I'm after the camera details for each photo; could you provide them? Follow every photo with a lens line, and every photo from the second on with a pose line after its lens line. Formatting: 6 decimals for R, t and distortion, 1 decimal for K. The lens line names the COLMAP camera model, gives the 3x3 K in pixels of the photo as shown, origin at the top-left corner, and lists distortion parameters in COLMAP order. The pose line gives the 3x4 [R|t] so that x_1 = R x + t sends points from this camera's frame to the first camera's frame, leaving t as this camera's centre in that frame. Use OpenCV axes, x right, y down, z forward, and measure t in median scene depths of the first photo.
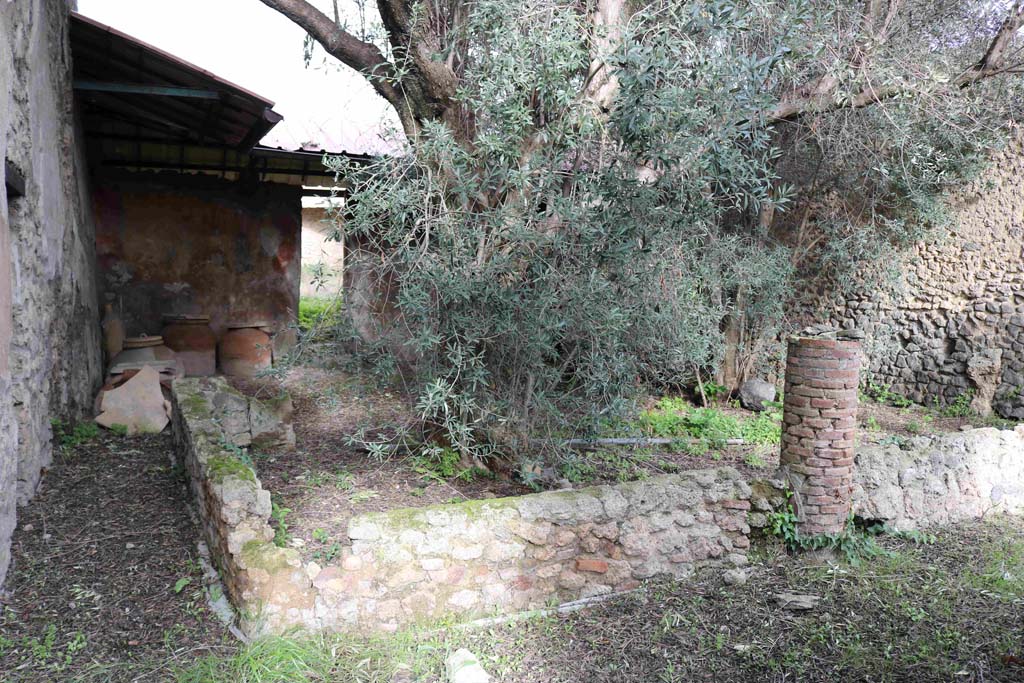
lens RADIAL K [[848.5, 0, 509.0], [0, 848.5, 344.6], [0, 0, 1]] dist [-0.151246, 0.123562]
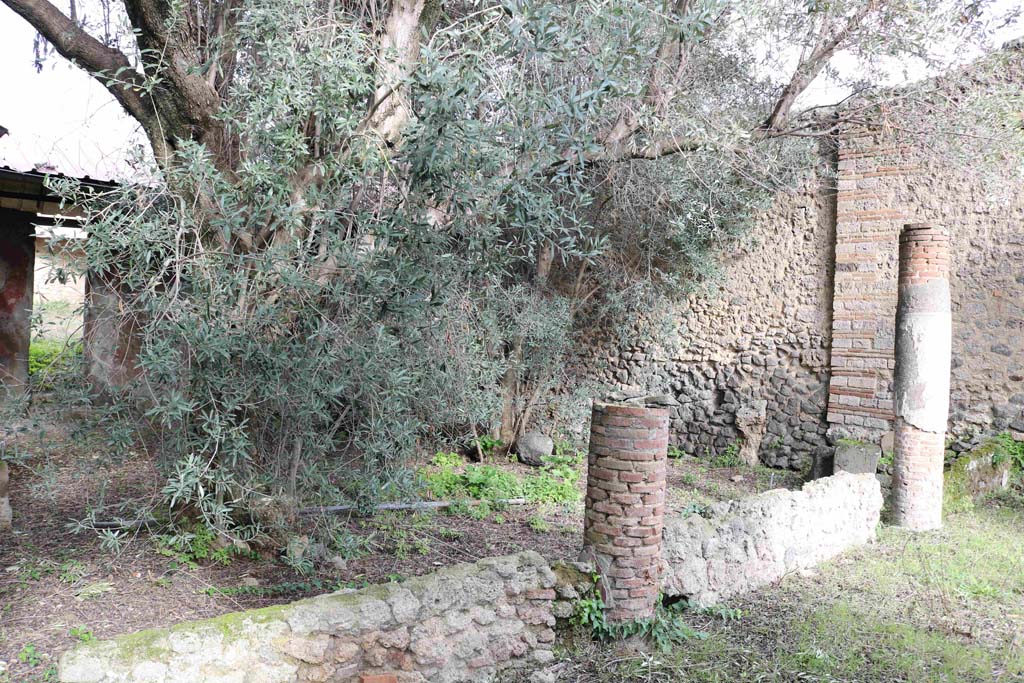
lens RADIAL K [[848.5, 0, 509.0], [0, 848.5, 344.6], [0, 0, 1]] dist [-0.151246, 0.123562]
pose [[0.961804, 0.013992, 0.273381, -0.004654], [-0.000389, 0.998762, -0.049748, -0.022567], [-0.273738, 0.047742, 0.960619, 0.116996]]
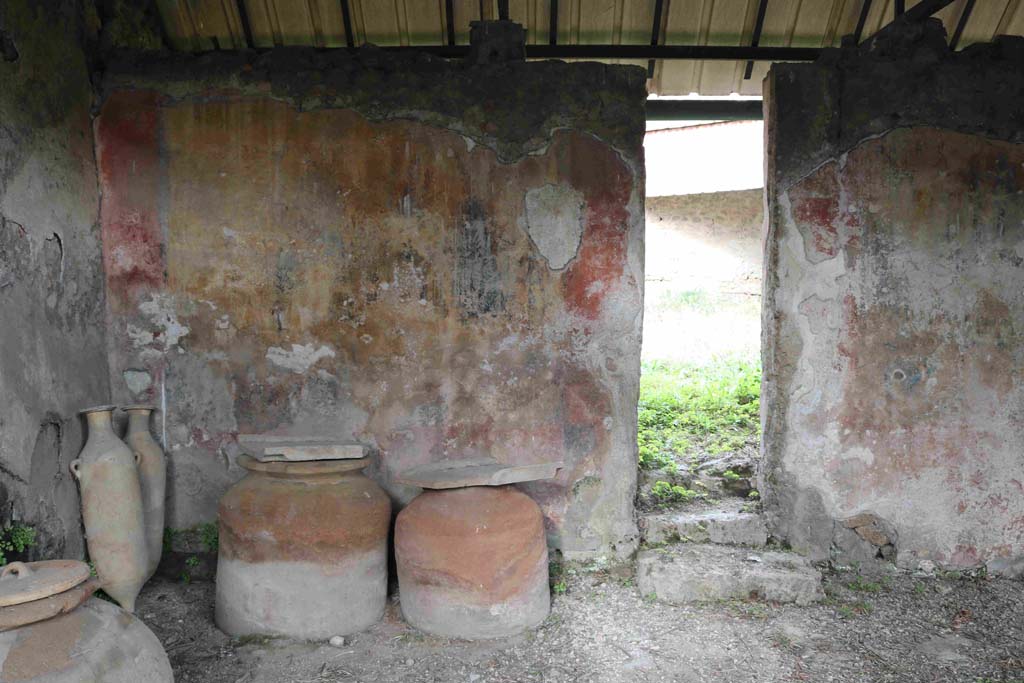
lens RADIAL K [[622.6, 0, 512.0], [0, 622.6, 341.5], [0, 0, 1]] dist [-0.025874, -0.000073]
pose [[0.900891, 0.016507, -0.433732, -0.460922], [-0.013407, 0.999858, 0.010205, -0.188264], [0.433838, -0.003378, 0.900984, 1.856204]]
